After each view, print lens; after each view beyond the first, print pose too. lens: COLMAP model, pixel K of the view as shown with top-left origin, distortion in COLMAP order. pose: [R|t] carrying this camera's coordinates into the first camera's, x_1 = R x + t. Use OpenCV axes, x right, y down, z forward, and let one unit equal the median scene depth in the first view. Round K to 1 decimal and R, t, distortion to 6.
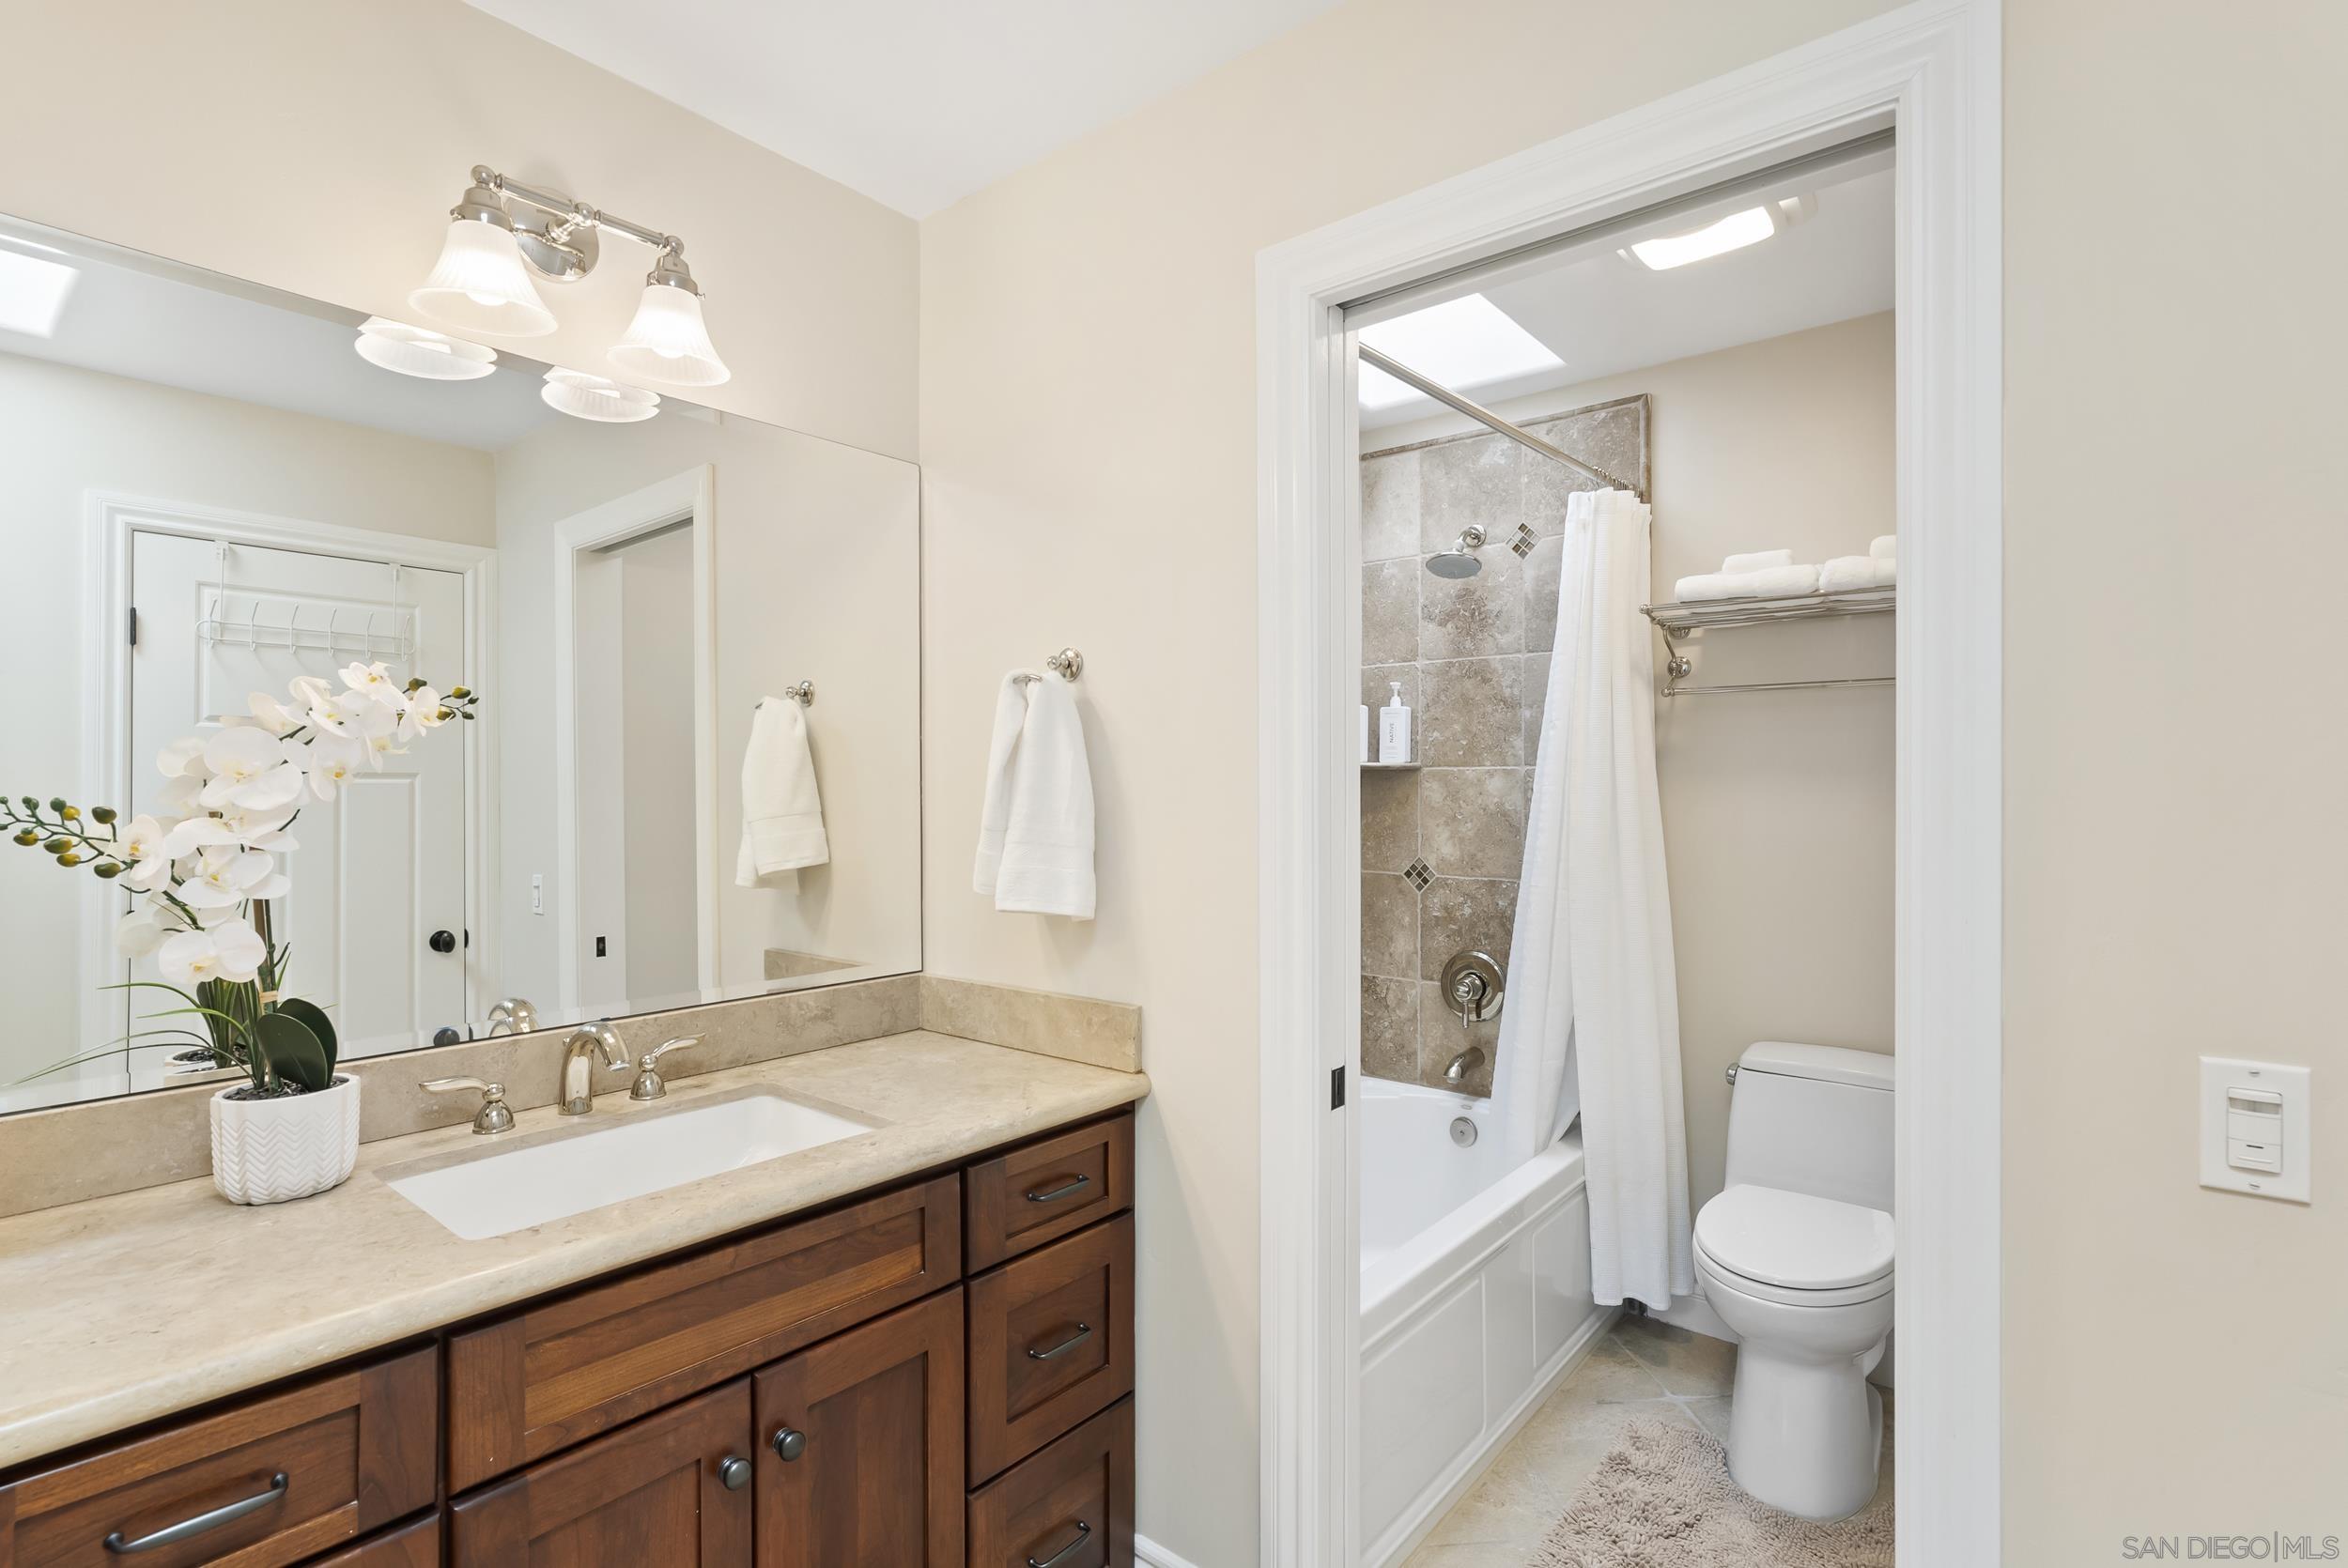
lens RADIAL K [[1109.8, 0, 1196.8], [0, 1109.8, 778.5], [0, 0, 1]] dist [-0.000072, 0.002127]
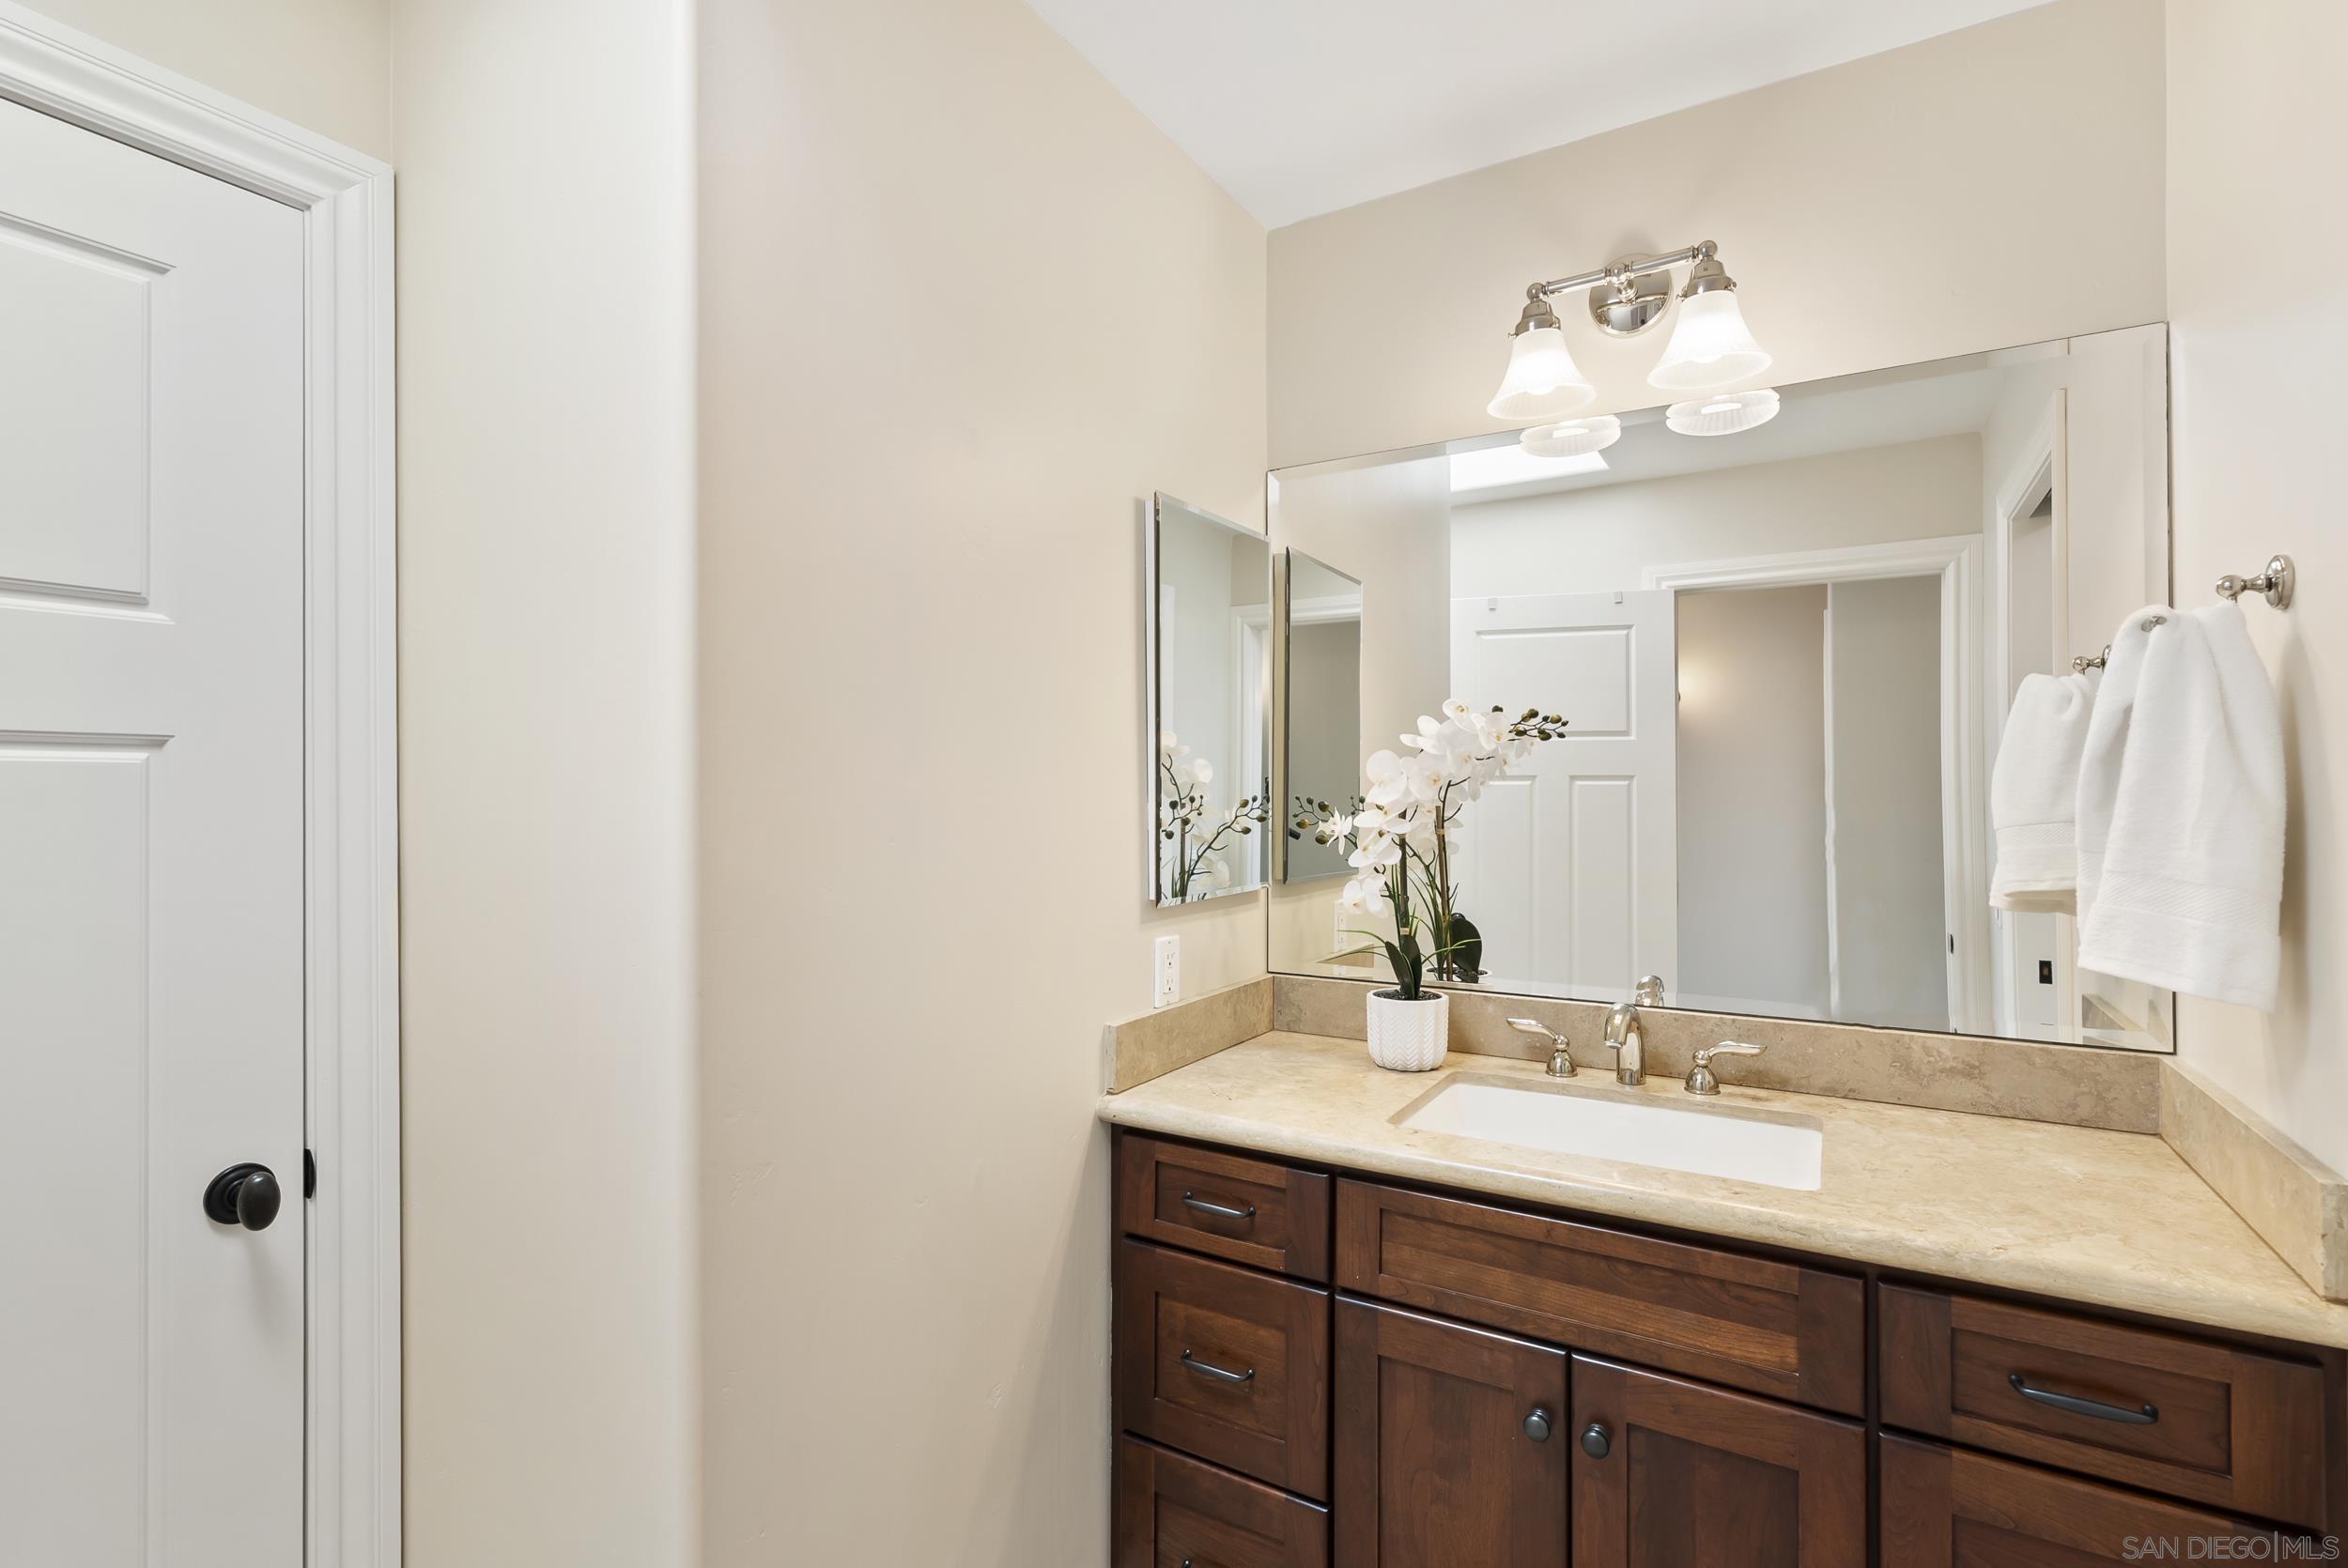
lens RADIAL K [[1109.8, 0, 1194.0], [0, 1109.8, 792.3], [0, 0, 1]] dist [-0.000072, 0.002127]
pose [[0.153203, -0.001075, -0.988194, 0.472451], [0.007813, 0.999969, 0.000123, 0.007670], [0.988164, -0.007740, 0.153207, 0.407348]]
